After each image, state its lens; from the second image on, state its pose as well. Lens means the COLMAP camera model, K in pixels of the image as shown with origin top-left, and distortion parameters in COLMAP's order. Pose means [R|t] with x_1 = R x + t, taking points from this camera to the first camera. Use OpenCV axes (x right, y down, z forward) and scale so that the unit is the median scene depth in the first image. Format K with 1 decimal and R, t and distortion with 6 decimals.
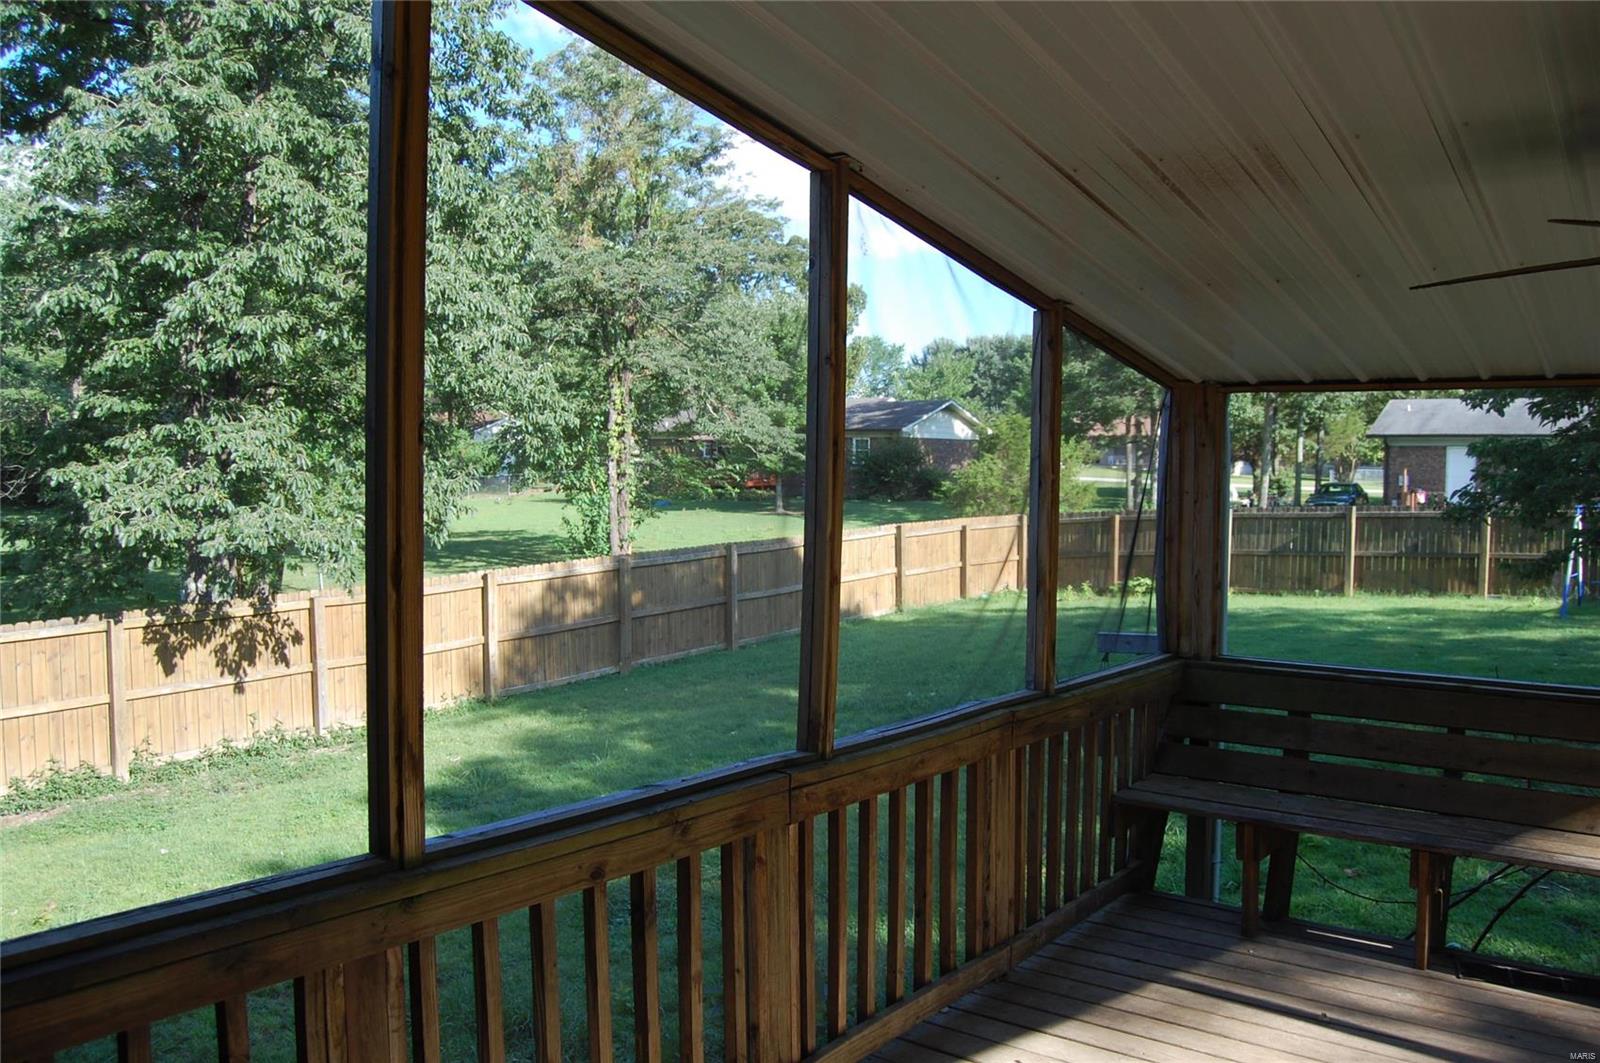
lens RADIAL K [[1257.9, 0, 816.0], [0, 1257.9, 534.3], [0, 0, 1]] dist [-0.099339, 0.046561]
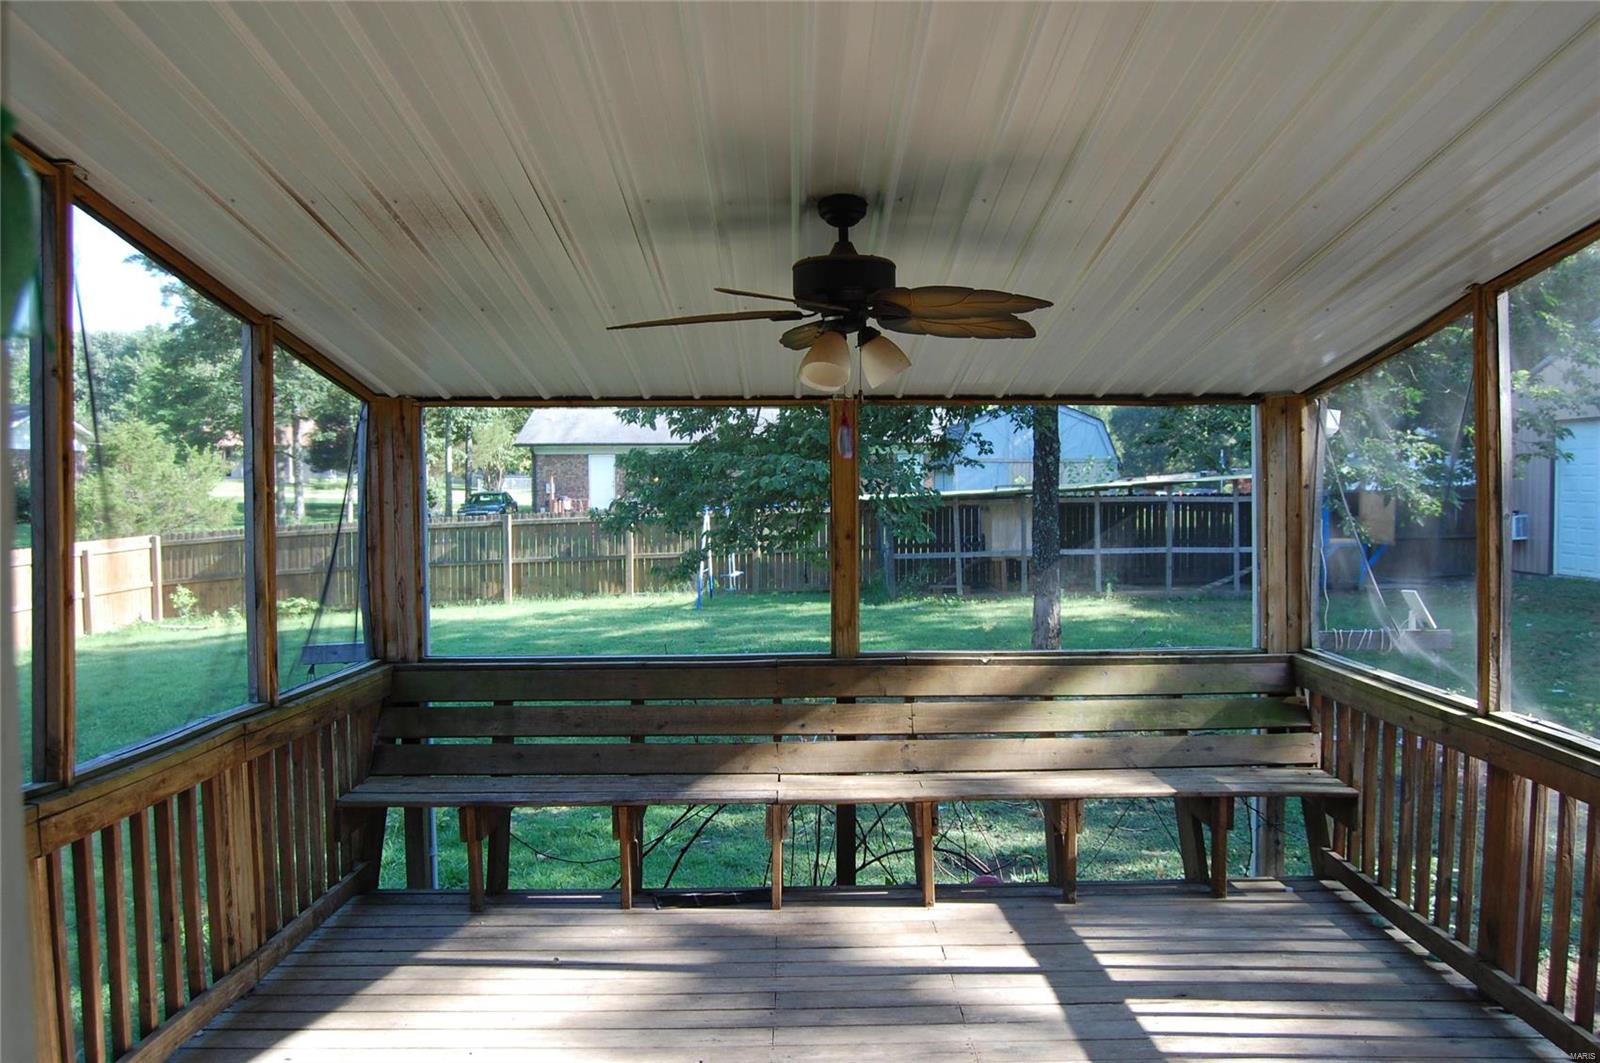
lens RADIAL K [[1470.8, 0, 800.0], [0, 1470.8, 531.5], [0, 0, 1]] dist [-0.002242, -0.003026]
pose [[0.801342, -0.034377, 0.597218, -0.160682], [0.045218, 0.998972, -0.003171, 0.009858], [-0.596495, 0.029546, 0.802073, -0.187507]]
